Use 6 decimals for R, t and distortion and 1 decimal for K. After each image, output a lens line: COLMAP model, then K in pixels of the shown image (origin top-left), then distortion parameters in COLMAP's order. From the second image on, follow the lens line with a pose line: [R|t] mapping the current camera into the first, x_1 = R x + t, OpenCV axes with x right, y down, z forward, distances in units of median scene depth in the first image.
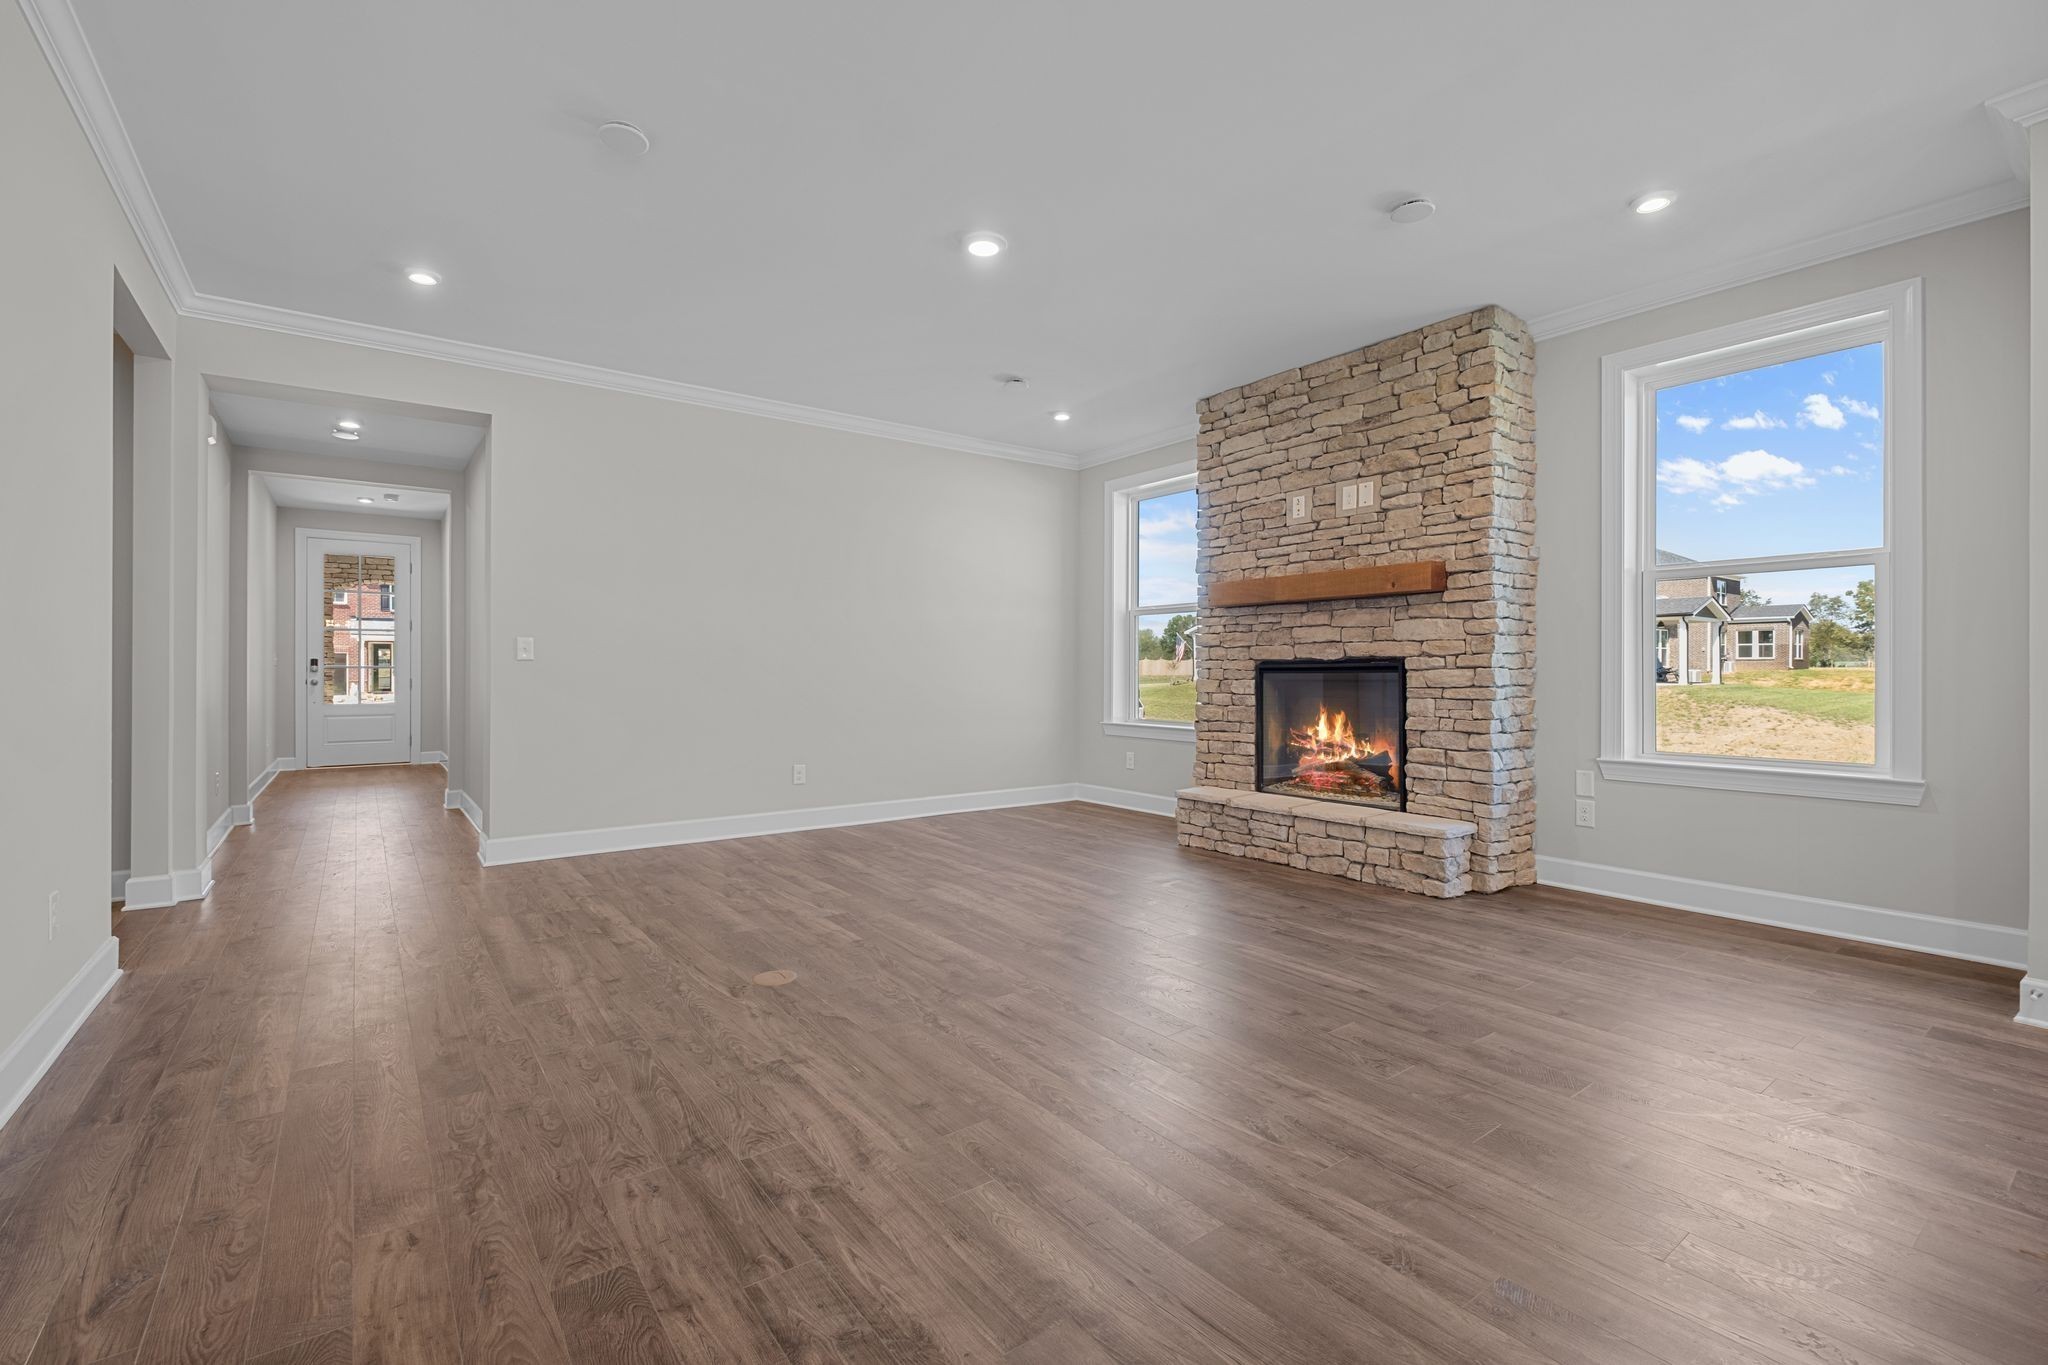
lens RADIAL K [[897.1, 0, 988.6], [0, 897.1, 672.5], [0, 0, 1]] dist [-0.000794, -0.000937]
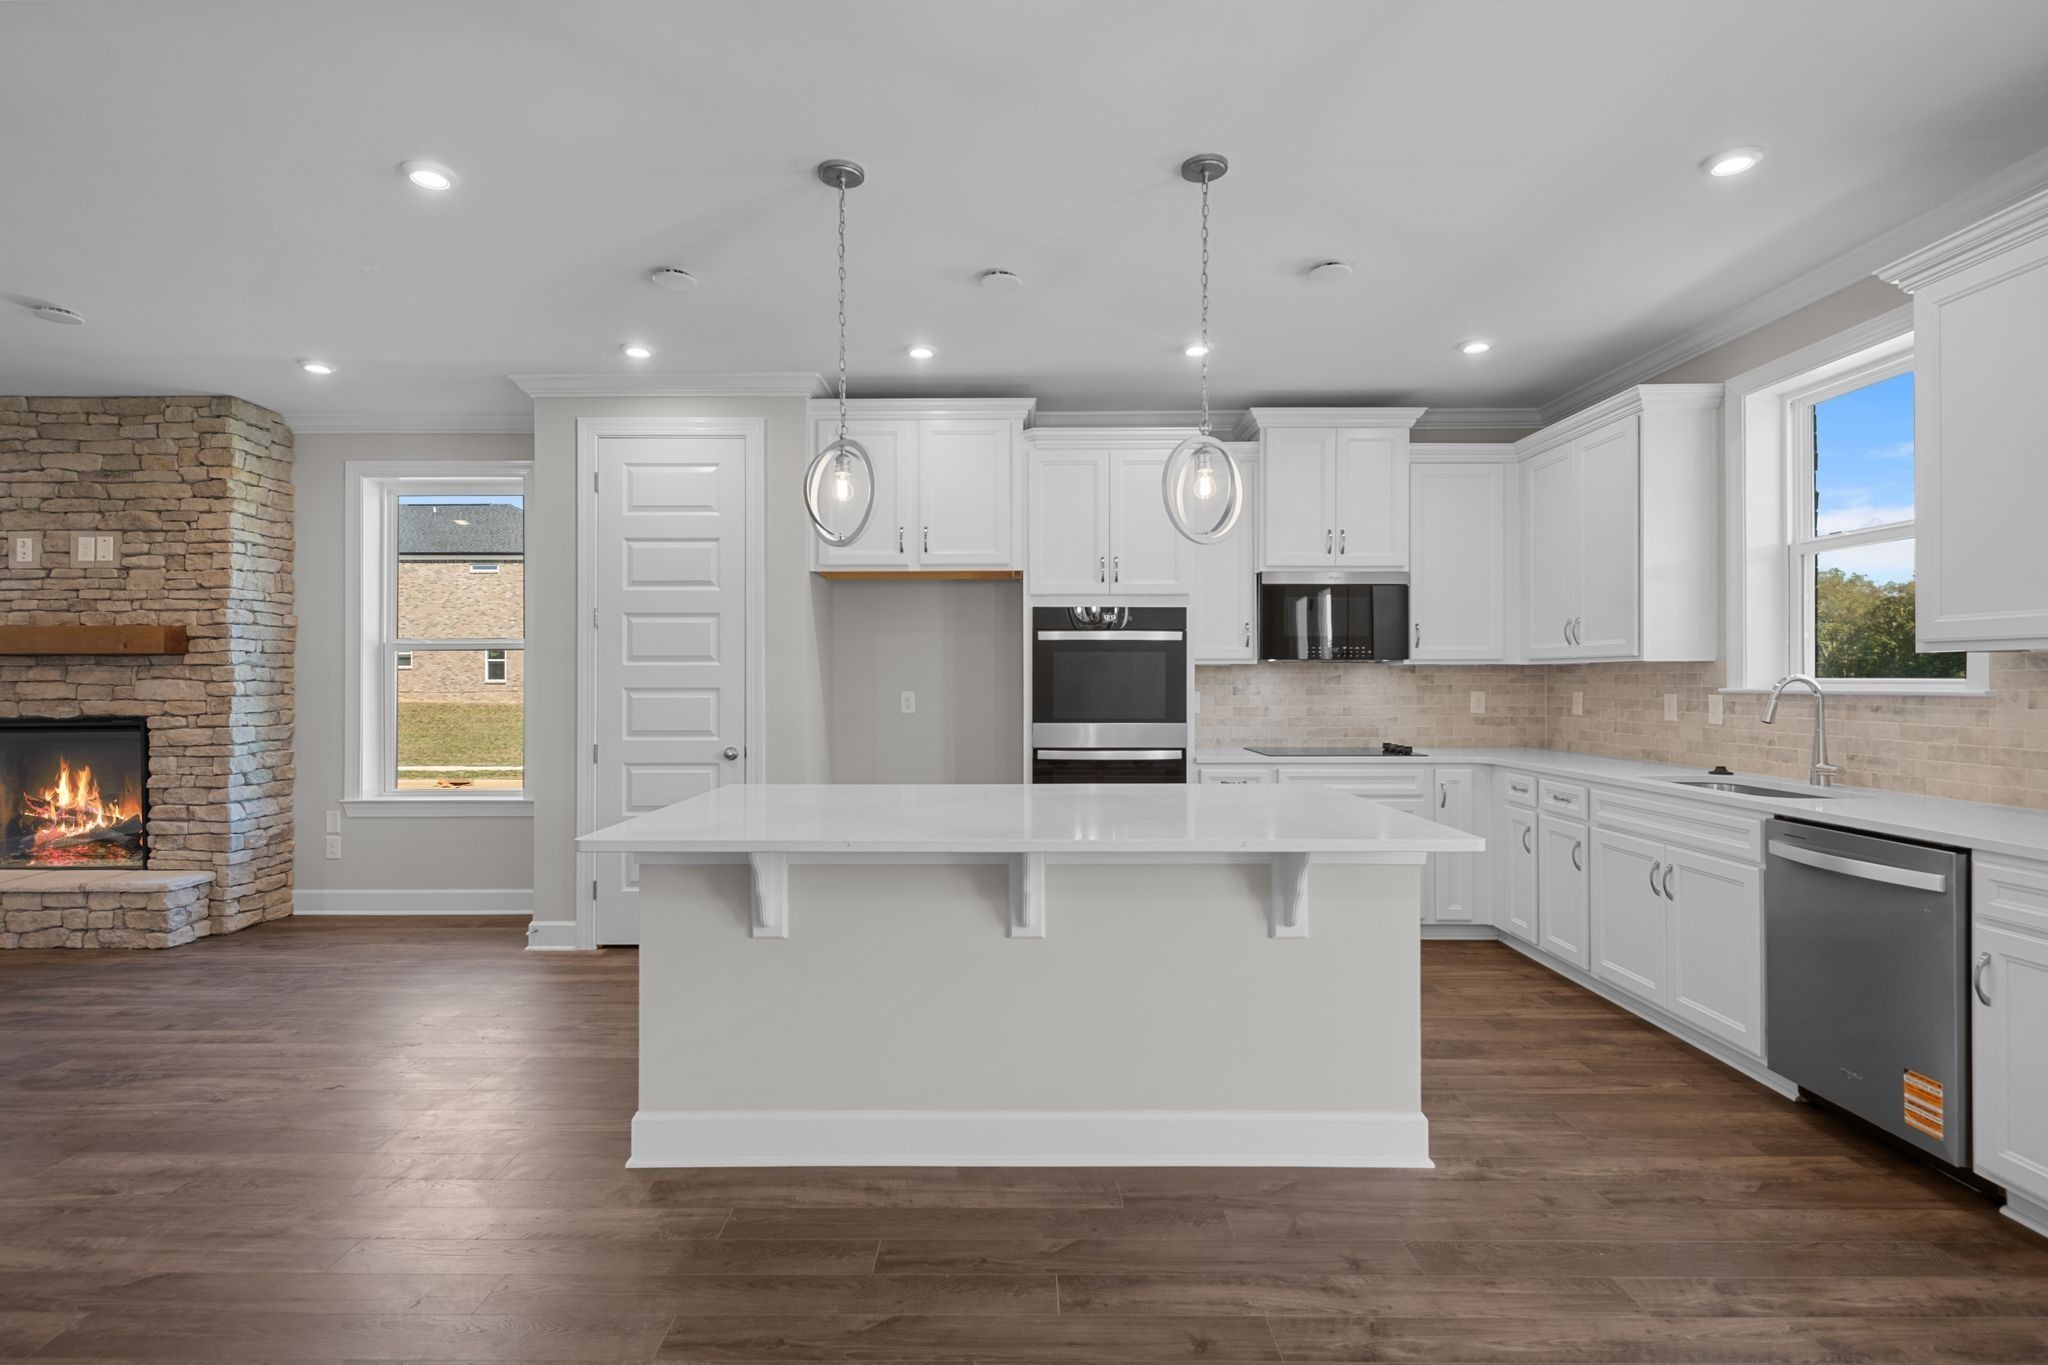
lens RADIAL K [[971.7, 0, 1020.6], [0, 971.7, 679.7], [0, 0, 1]] dist [0.002859, -0.000509]
pose [[0.576834, 0.000641, 0.816861, 0.134769], [0.003841, 0.999987, -0.003497, -0.050510], [-0.816852, 0.005155, 0.576824, -0.434284]]
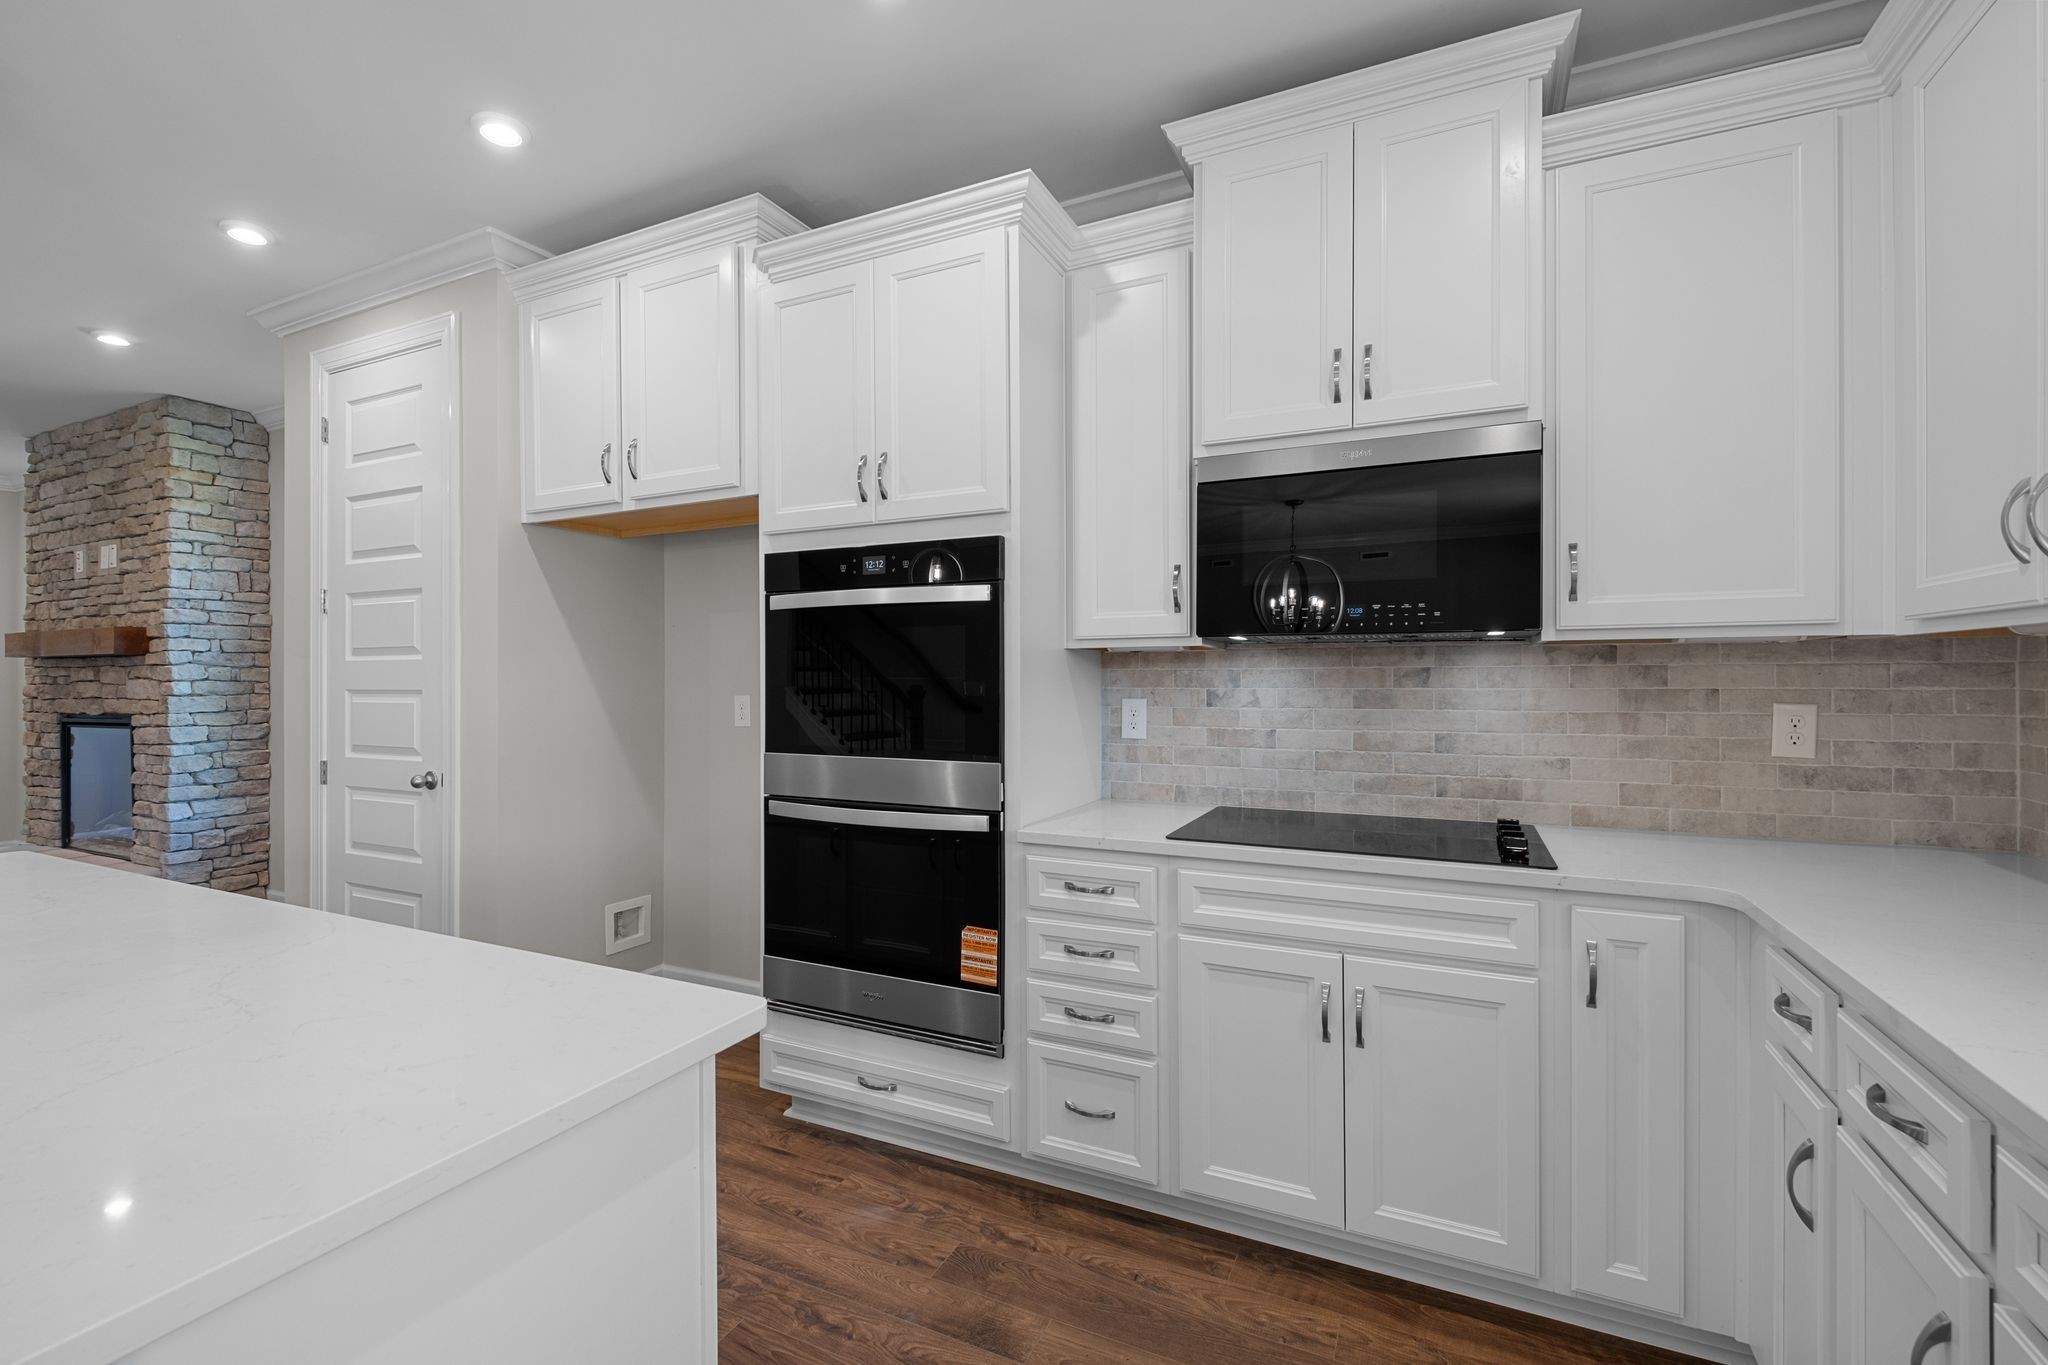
lens RADIAL K [[897.1, 0, 1006.6], [0, 897.1, 683.0], [0, 0, 1]] dist [-0.000794, -0.000937]
pose [[0.875942, -0.003973, 0.482400, 0.849845], [0.003837, 0.999992, 0.001269, -0.051324], [-0.482401, 0.000739, 0.875950, -0.411230]]
